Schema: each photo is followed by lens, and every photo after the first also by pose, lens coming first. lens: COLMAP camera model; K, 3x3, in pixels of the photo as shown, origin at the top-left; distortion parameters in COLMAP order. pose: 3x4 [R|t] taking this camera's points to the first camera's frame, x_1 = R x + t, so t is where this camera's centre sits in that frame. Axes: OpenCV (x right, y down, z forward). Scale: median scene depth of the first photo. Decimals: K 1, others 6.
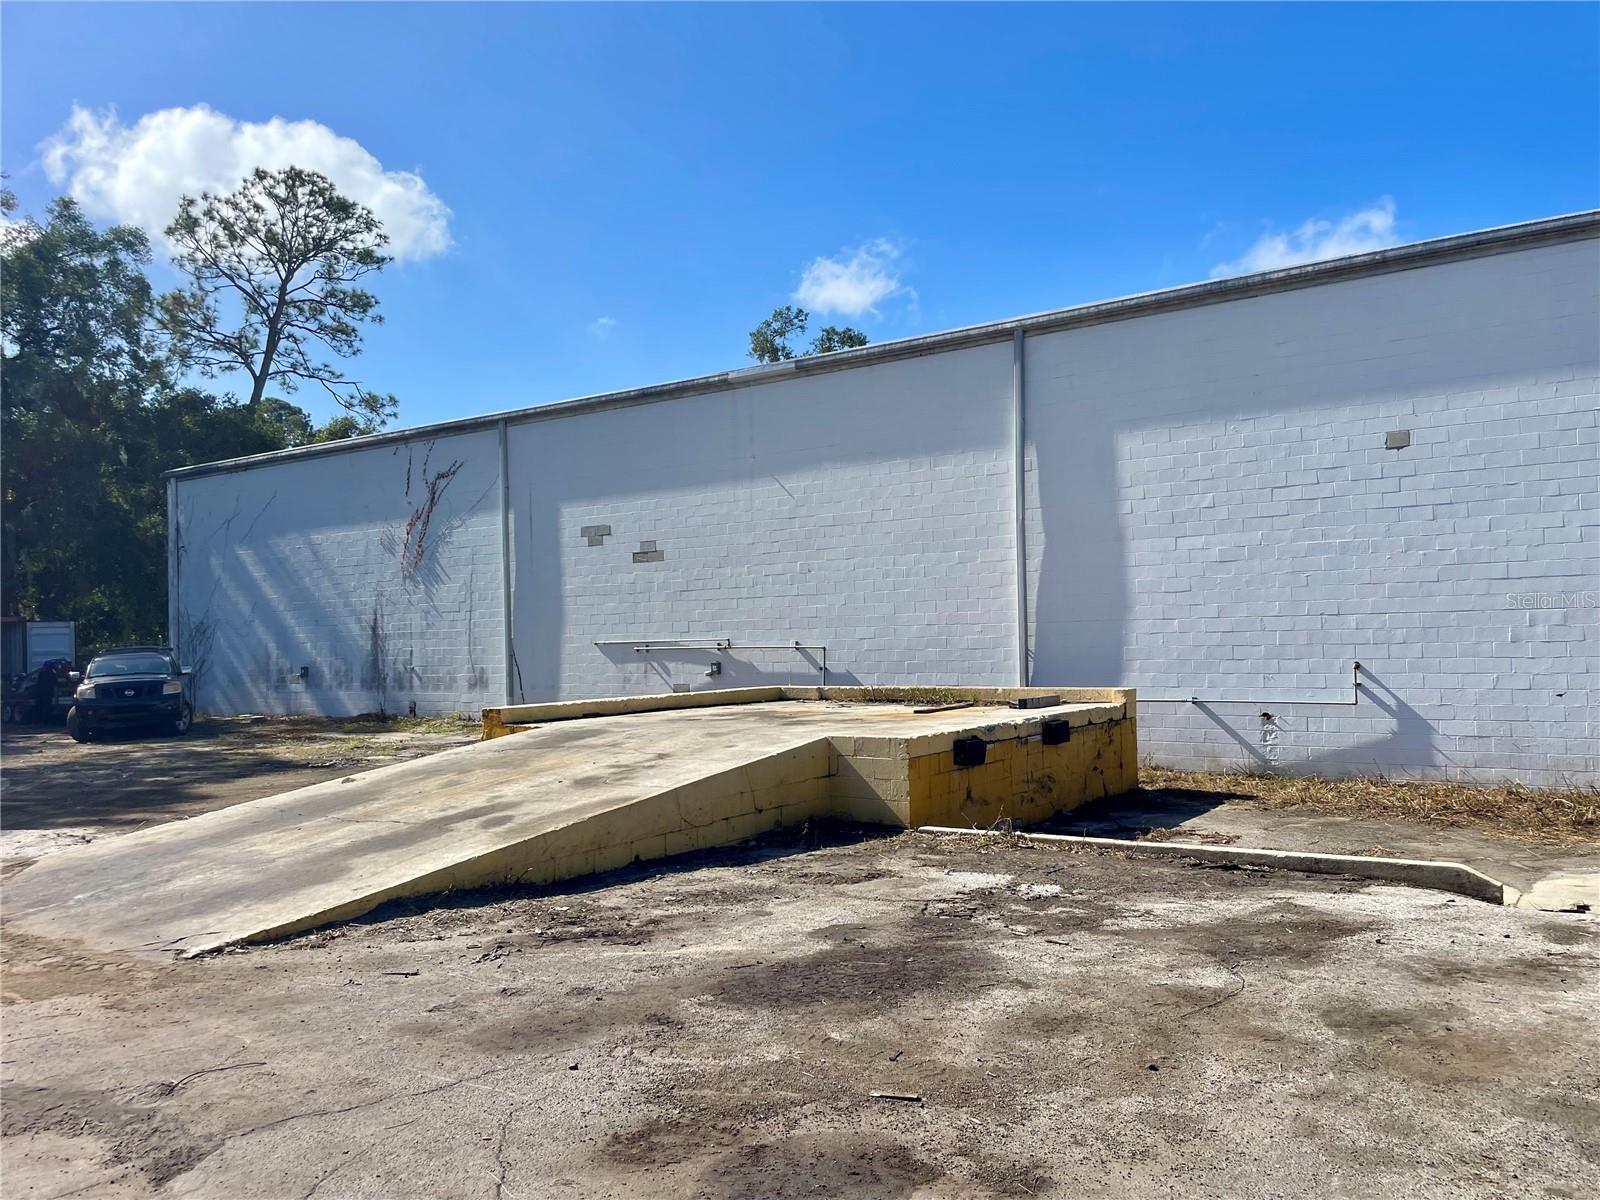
lens RADIAL K [[1202.4, 0, 800.0], [0, 1202.4, 600.0], [0, 0, 1]] dist [0.090895, -0.104252]
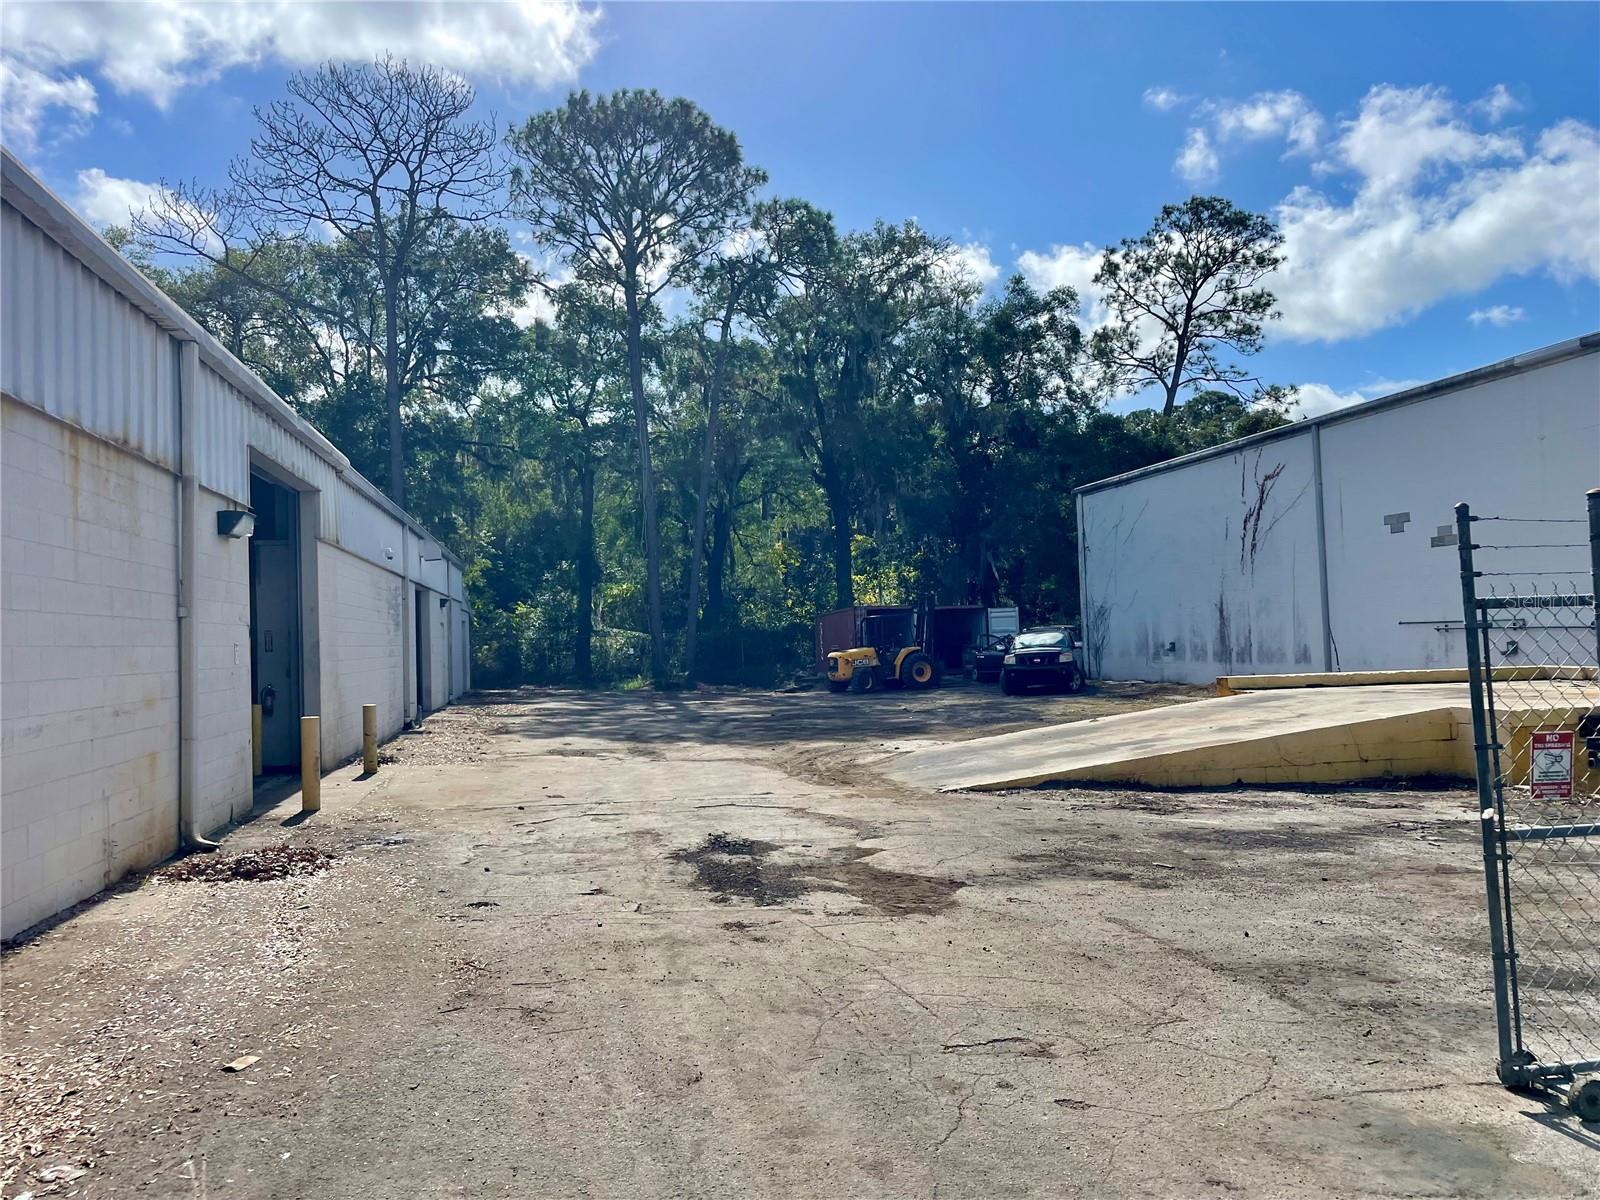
lens RADIAL K [[1202.4, 0, 800.0], [0, 1202.4, 600.0], [0, 0, 1]] dist [0.090895, -0.104252]
pose [[0.724002, -0.019775, -0.689514, 0.091663], [0.035017, 0.999354, 0.008107, -0.005835], [0.688909, -0.030014, 0.724227, -0.075304]]
